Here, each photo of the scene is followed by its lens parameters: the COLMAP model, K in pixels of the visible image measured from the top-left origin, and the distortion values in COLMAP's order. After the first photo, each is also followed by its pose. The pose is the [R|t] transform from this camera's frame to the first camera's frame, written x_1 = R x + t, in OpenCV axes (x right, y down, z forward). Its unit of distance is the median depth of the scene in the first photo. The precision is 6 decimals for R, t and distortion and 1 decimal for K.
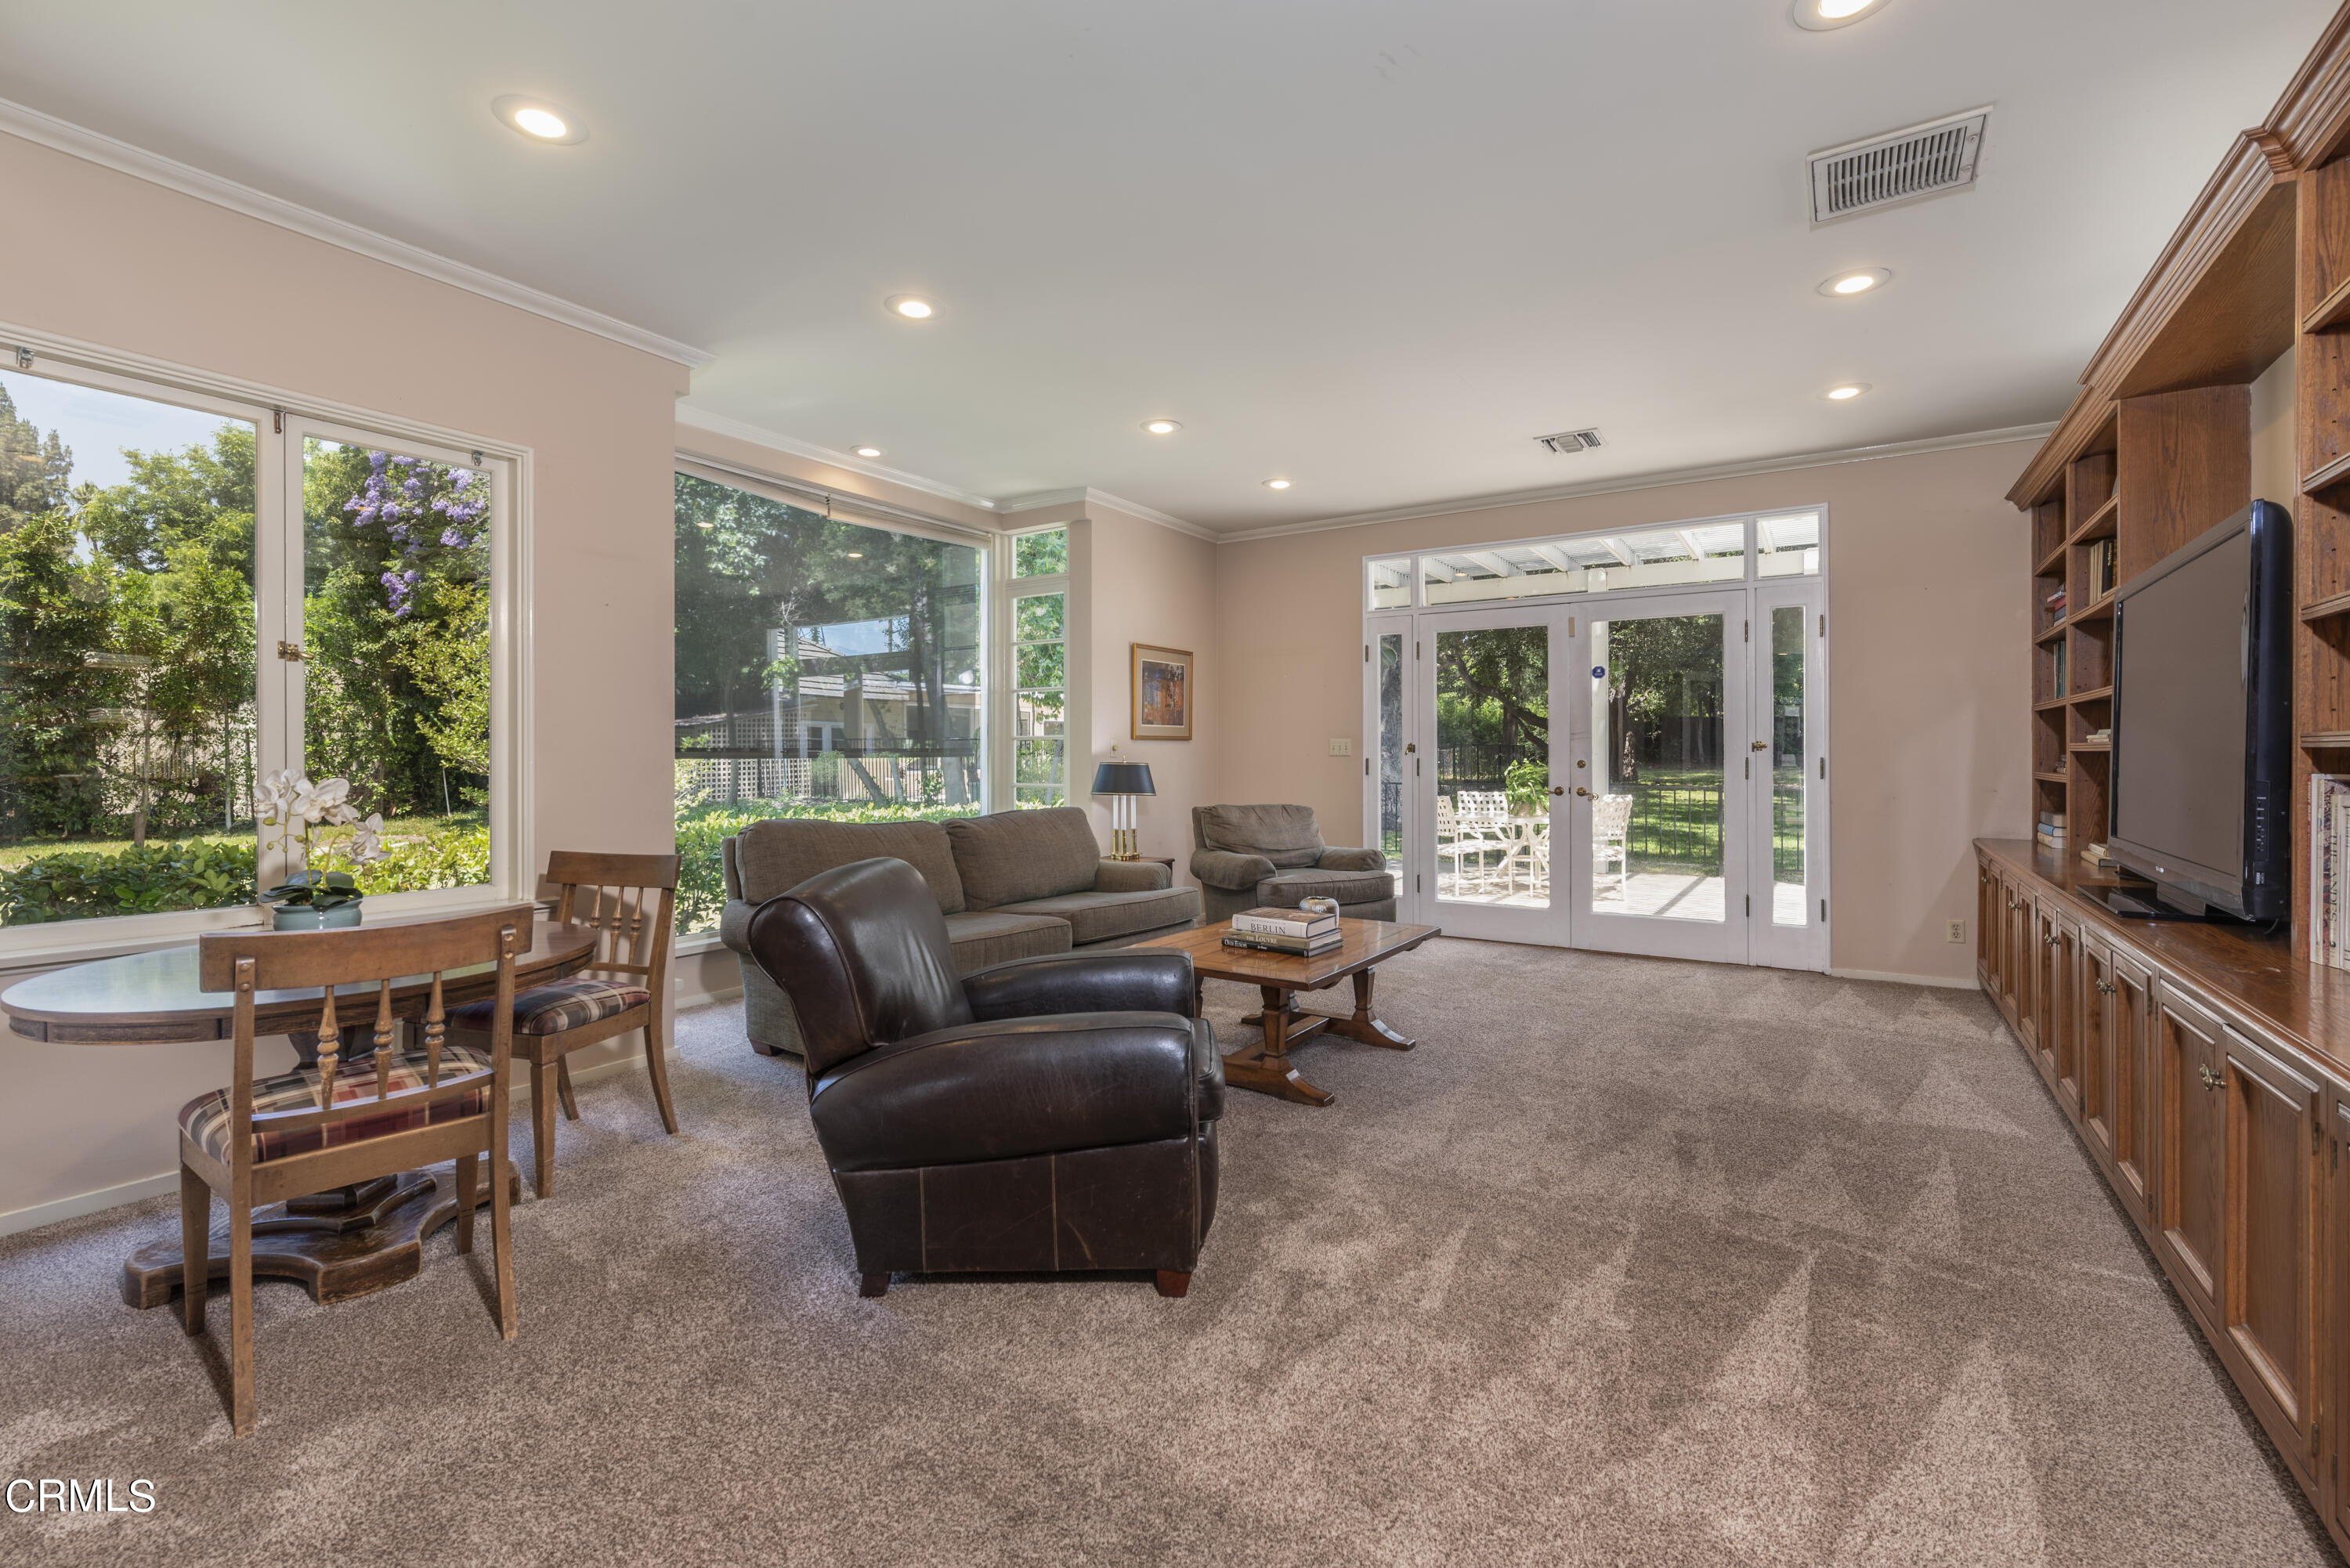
lens RADIAL K [[1010.7, 0, 1158.8], [0, 1010.7, 755.2], [0, 0, 1]] dist [0.004683, -0.000620]
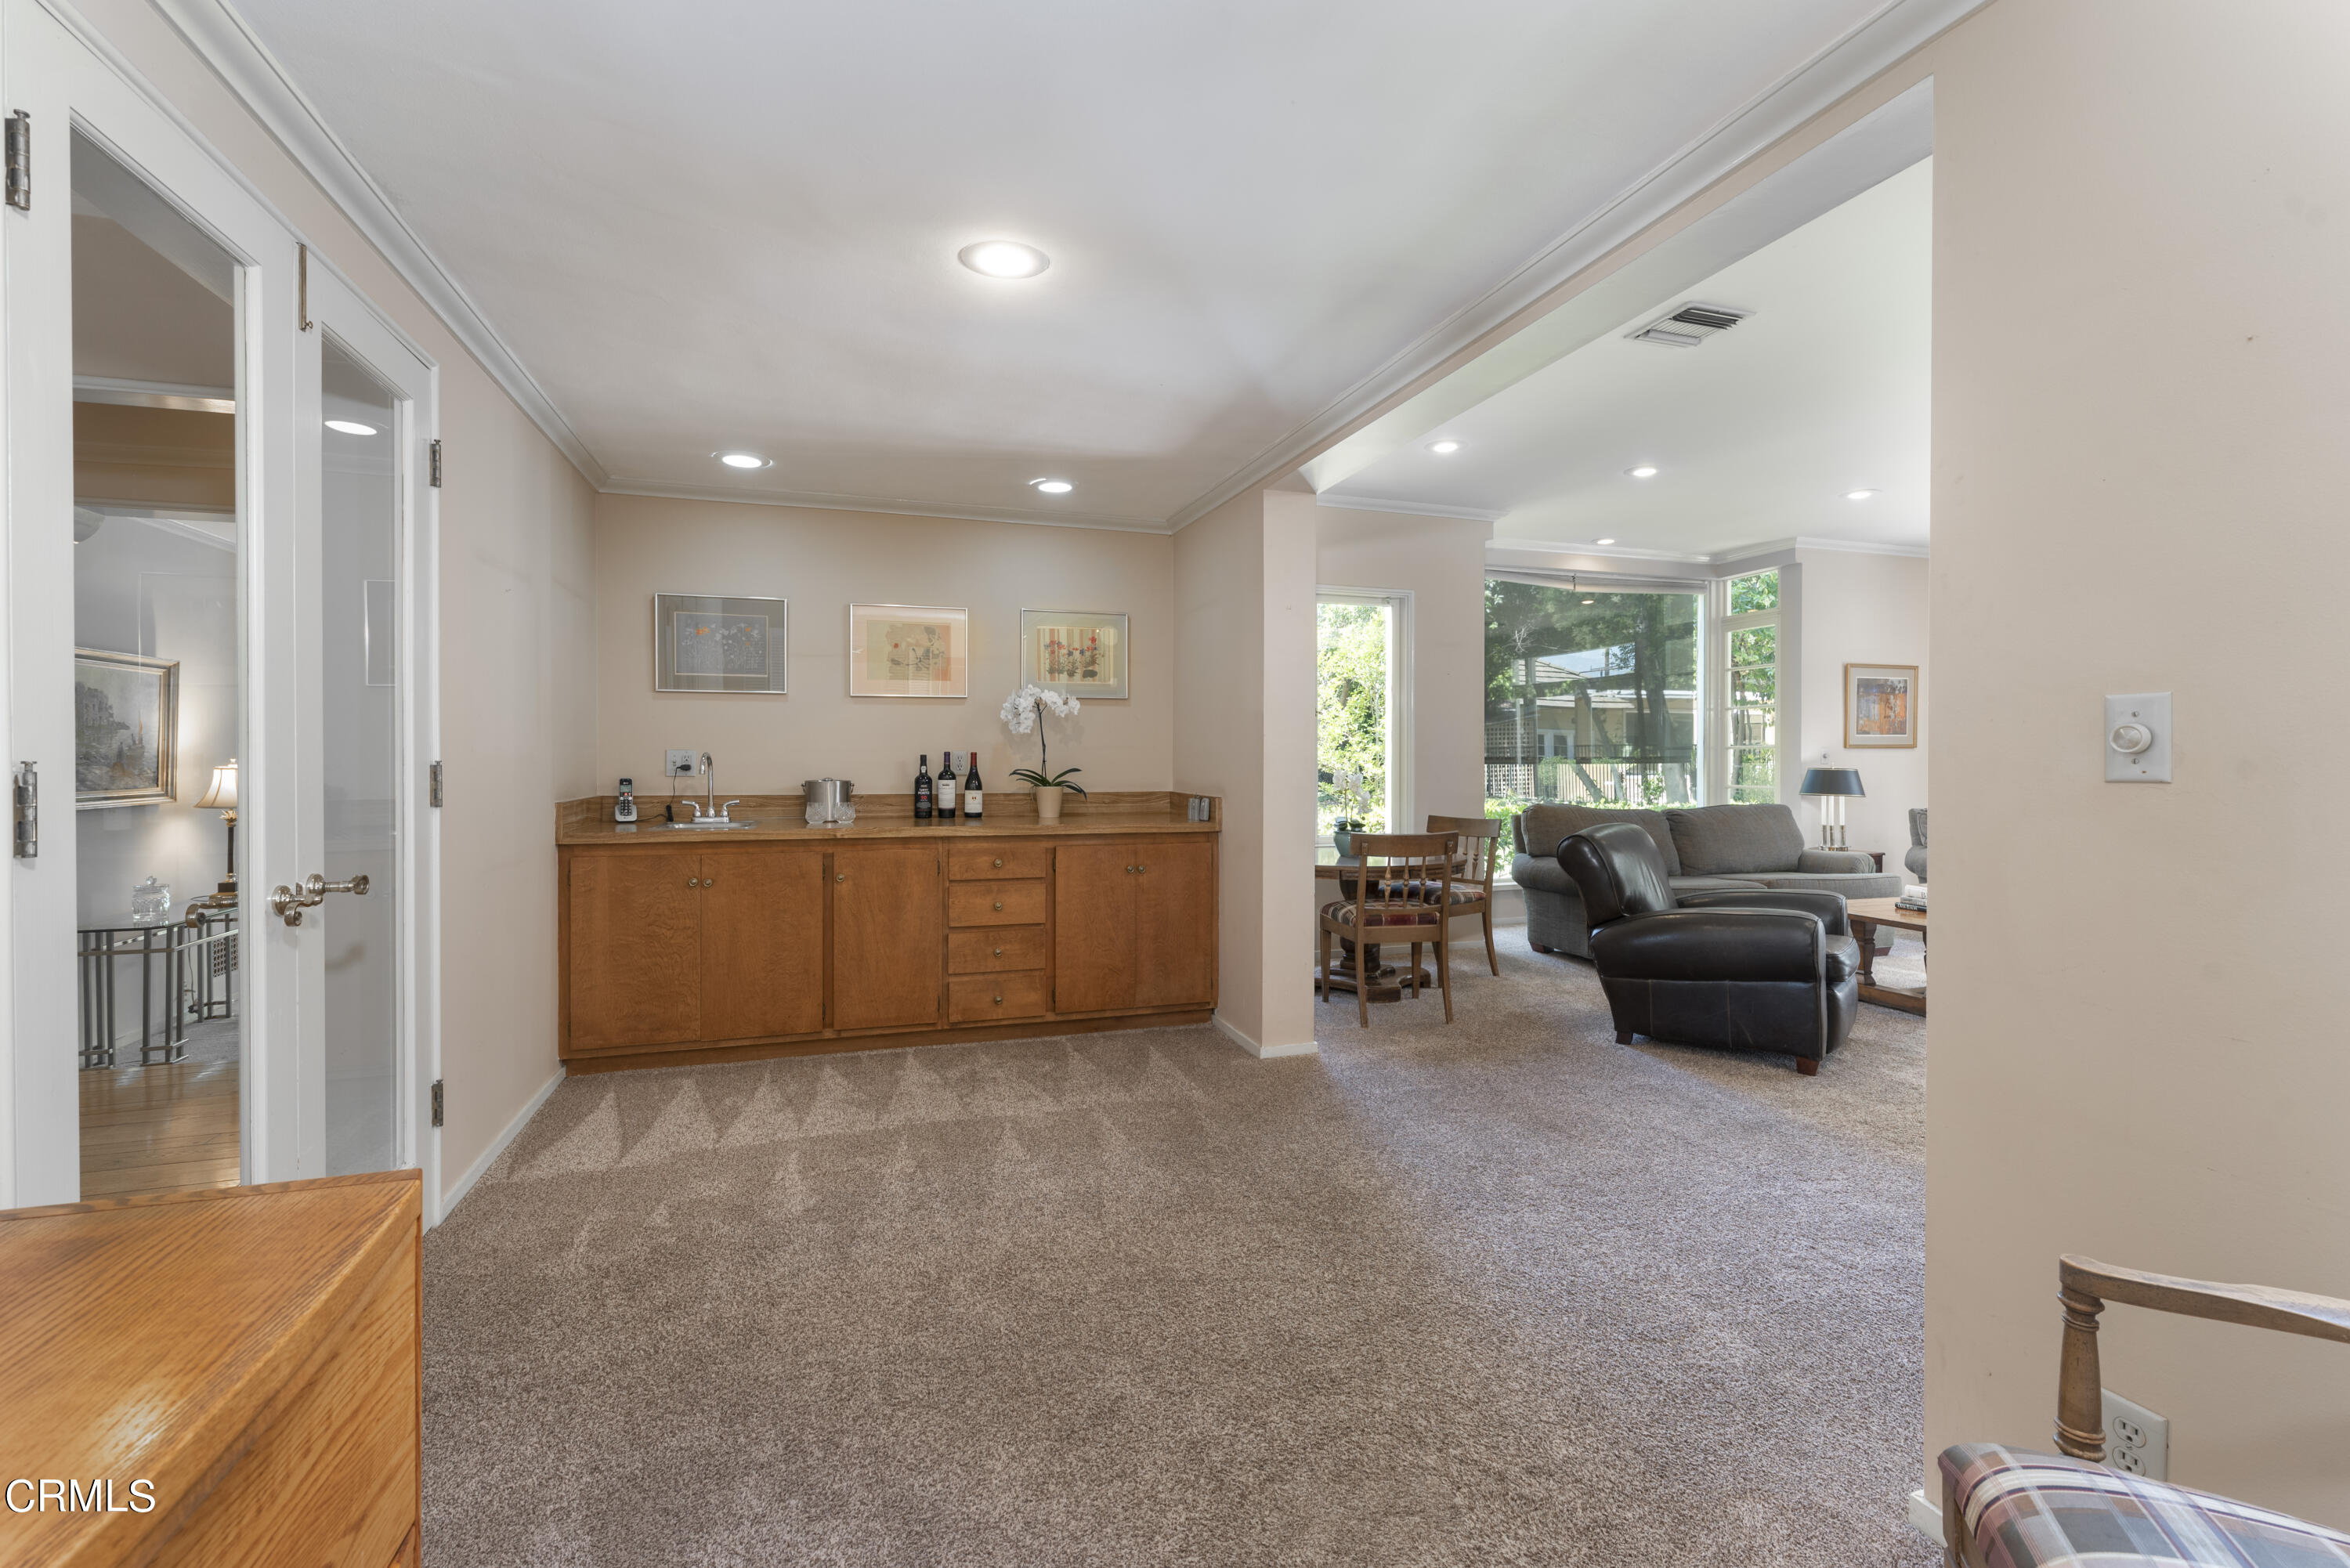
lens RADIAL K [[1010.7, 0, 1166.5], [0, 1010.7, 769.8], [0, 0, 1]] dist [0.004683, -0.000620]
pose [[0.785190, 0.004783, -0.619237, 0.084854], [0.001233, 0.999956, 0.009286, -0.002658], [0.619254, -0.008055, 0.785149, -0.393700]]
